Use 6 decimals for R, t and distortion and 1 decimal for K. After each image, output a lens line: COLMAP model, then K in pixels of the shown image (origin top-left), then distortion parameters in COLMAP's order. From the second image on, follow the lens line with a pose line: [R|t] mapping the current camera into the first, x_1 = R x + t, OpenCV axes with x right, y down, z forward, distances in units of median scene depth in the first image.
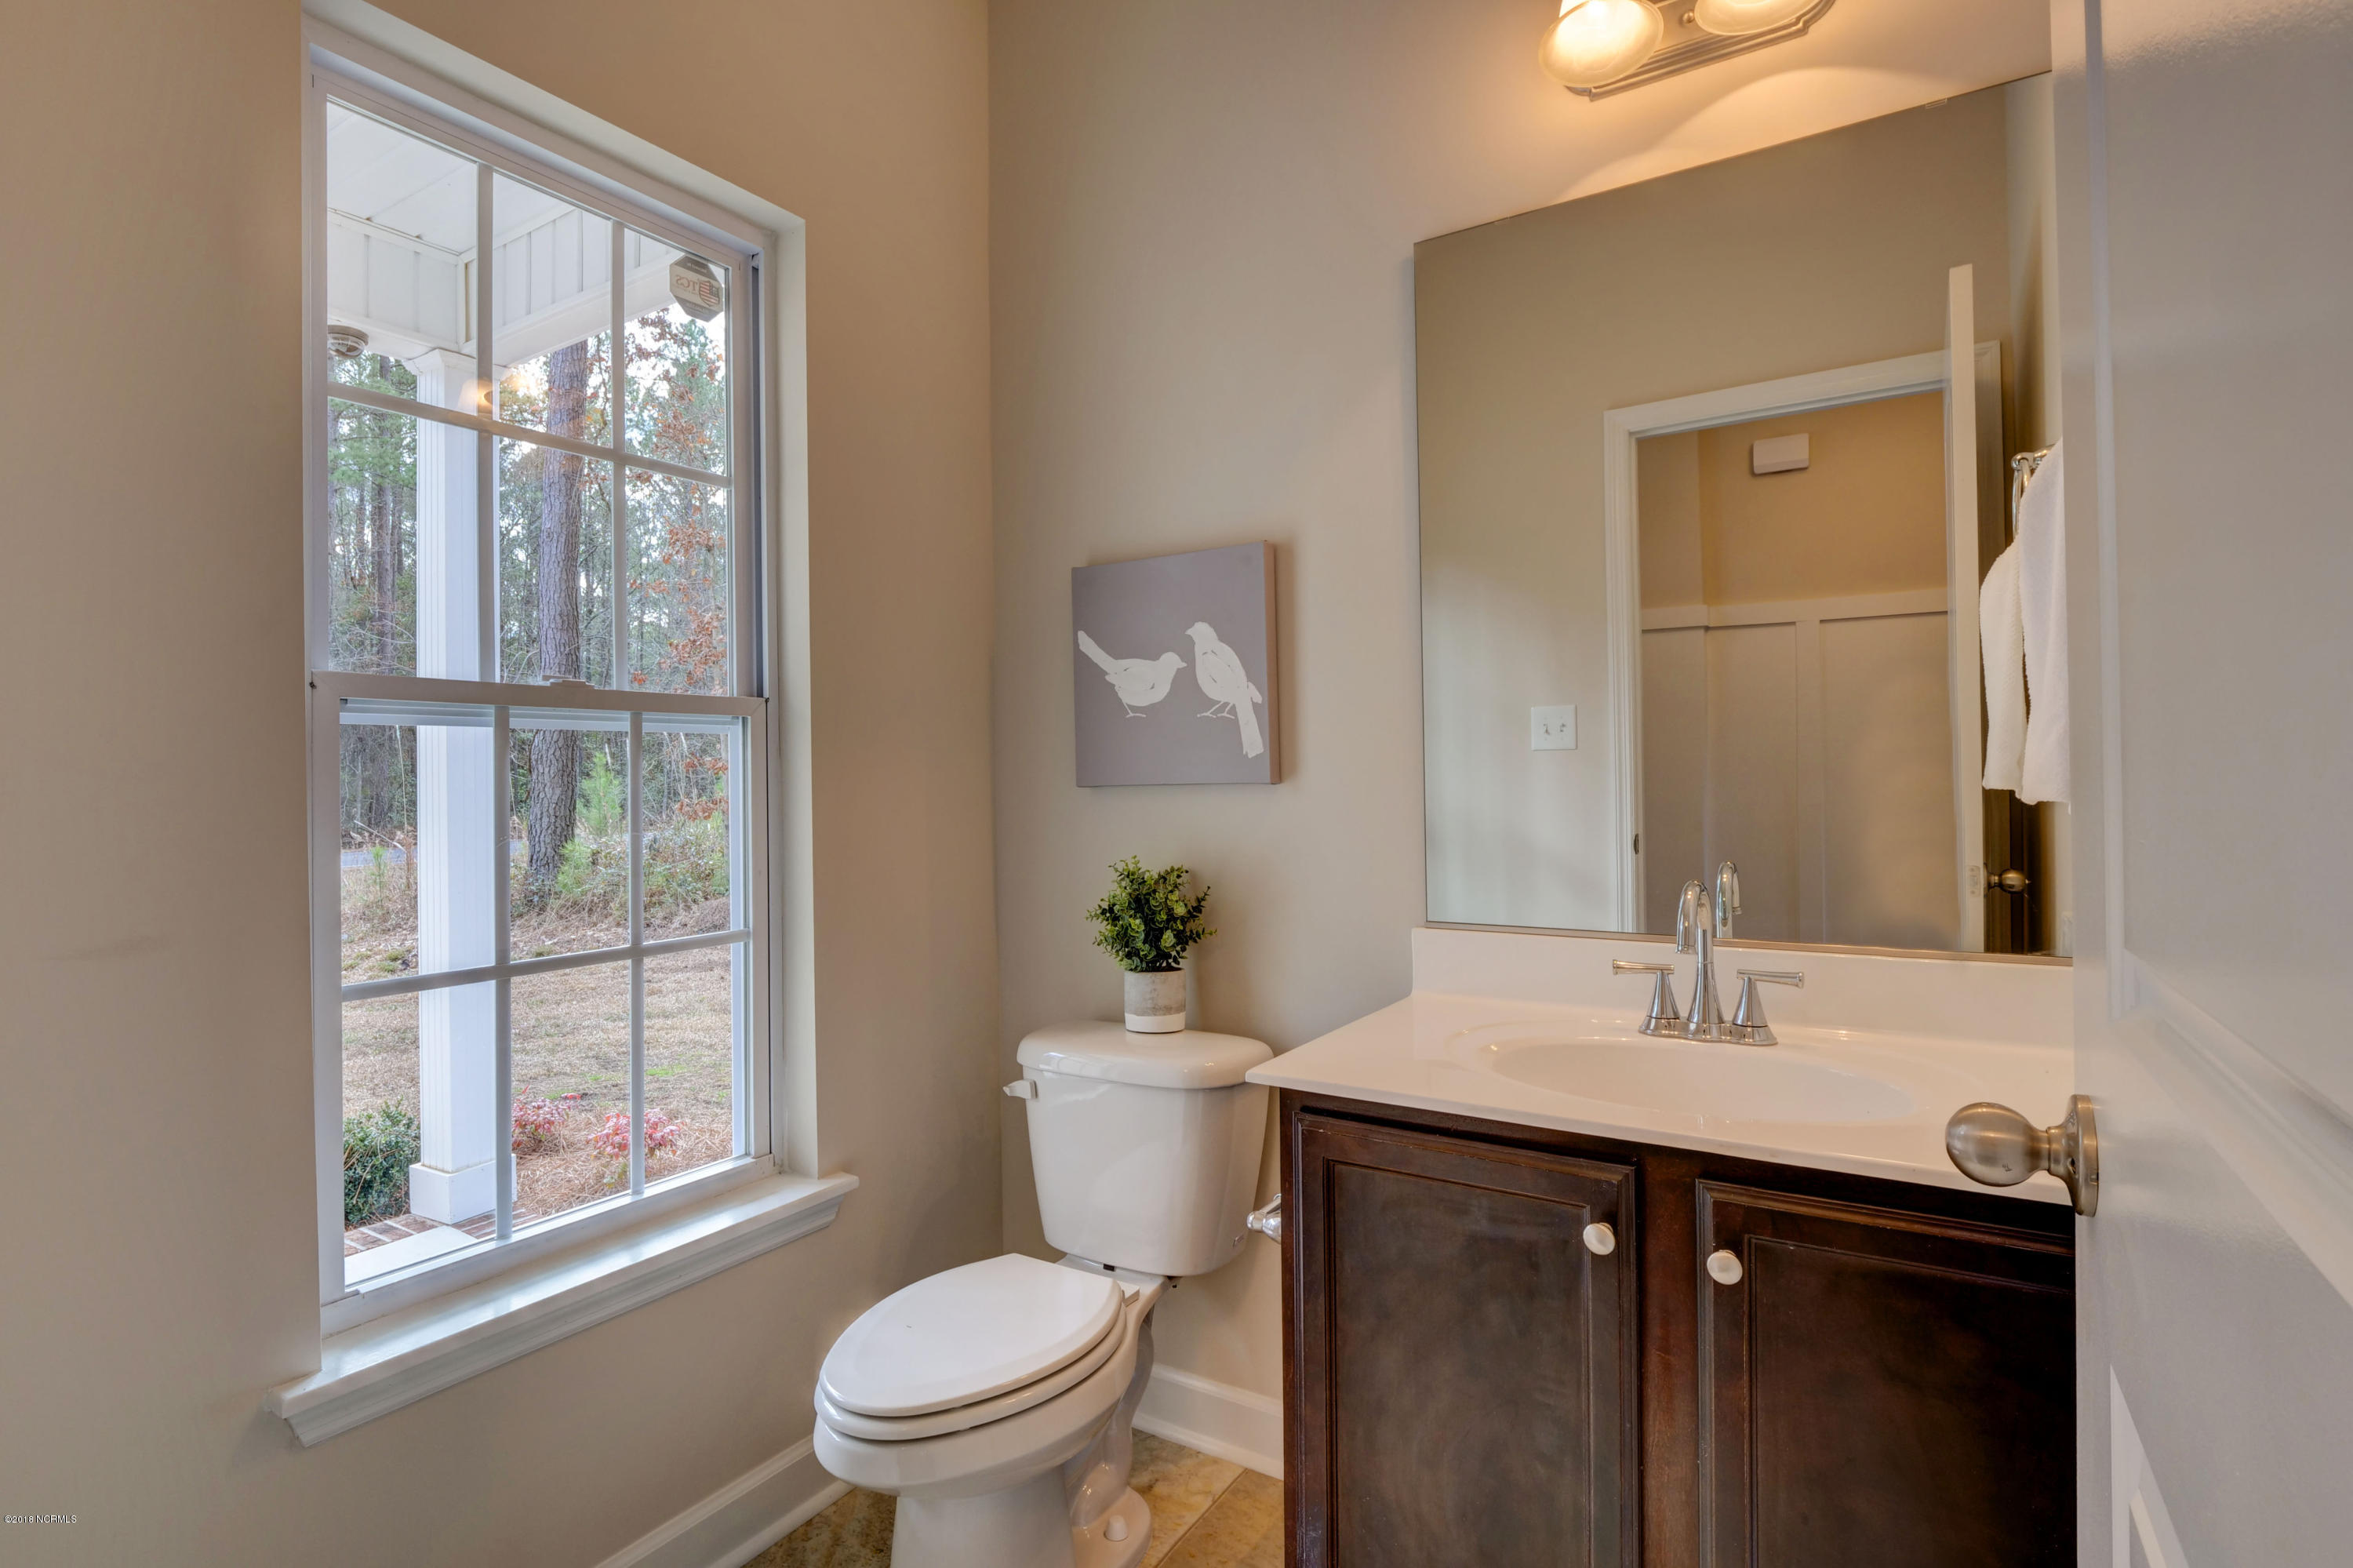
lens RADIAL K [[1142.9, 0, 1167.0], [0, 1142.9, 774.5], [0, 0, 1]] dist [-0.011765, -0.001541]
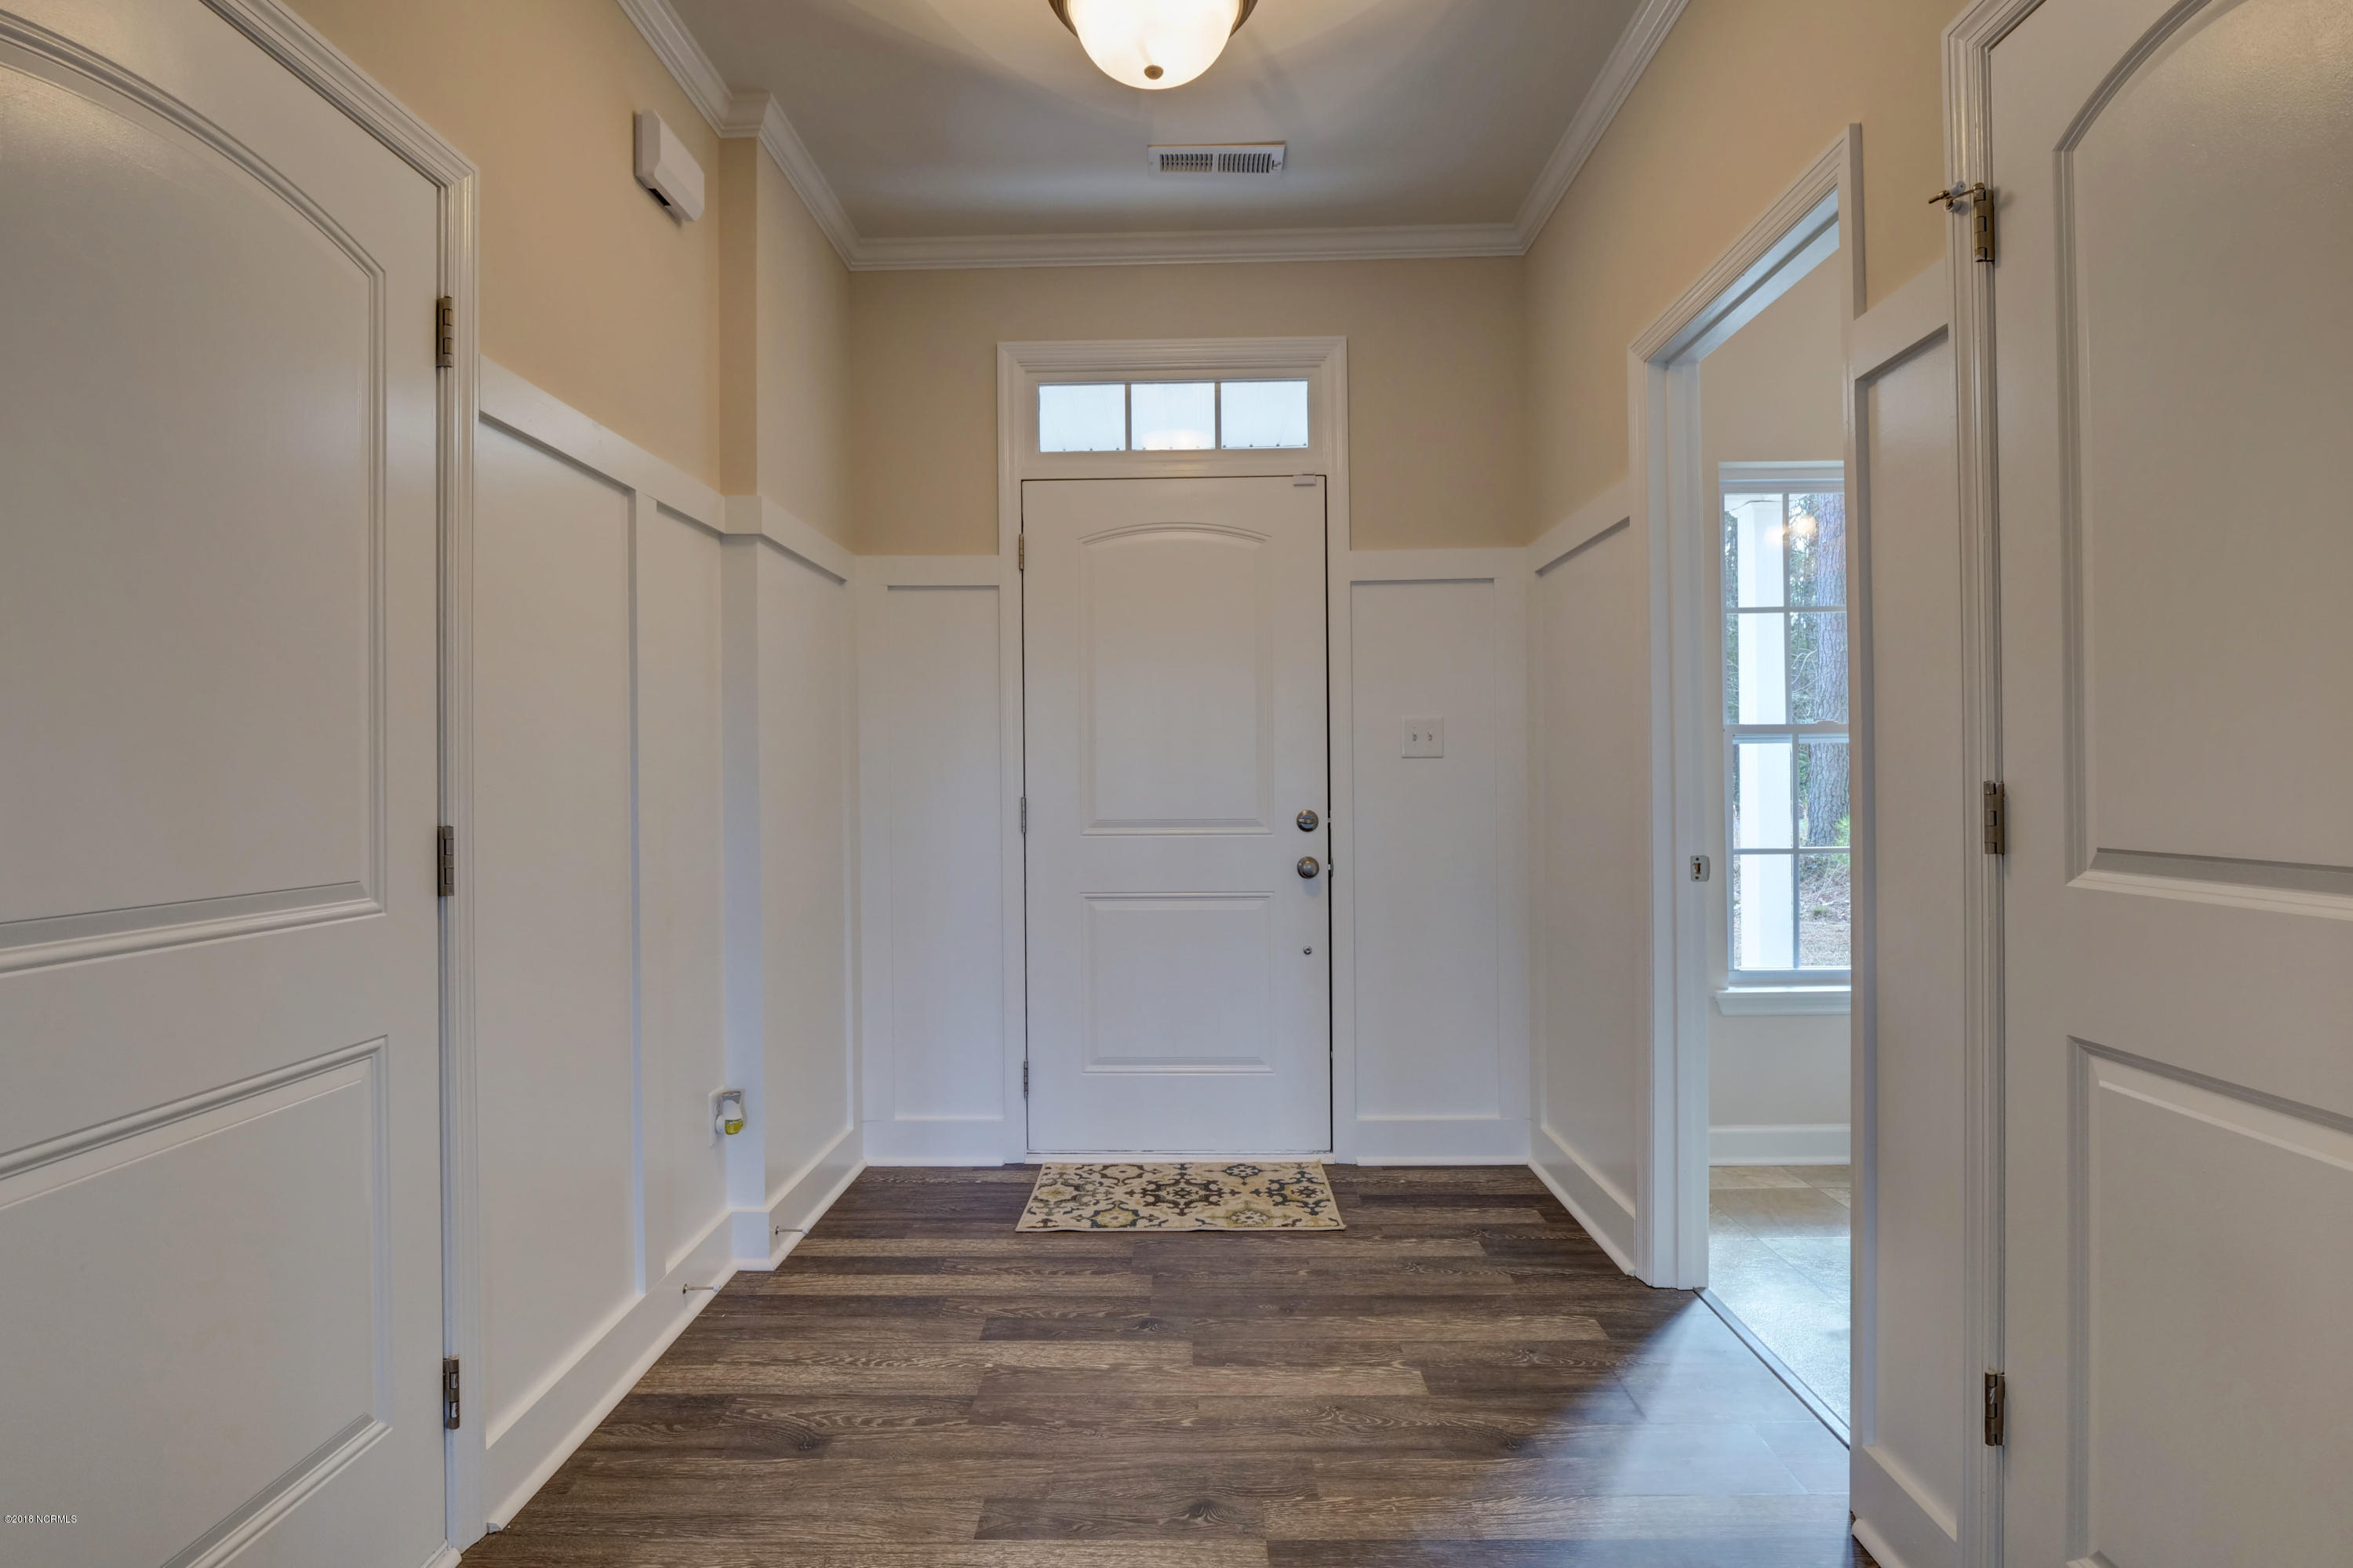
lens RADIAL K [[1142.9, 0, 1154.8], [0, 1142.9, 769.8], [0, 0, 1]] dist [-0.011765, -0.001541]
pose [[0.512304, 0.002706, -0.858800, 0.100063], [0.008866, 0.999925, 0.008440, -0.005461], [0.858759, -0.011938, 0.512241, -0.175904]]
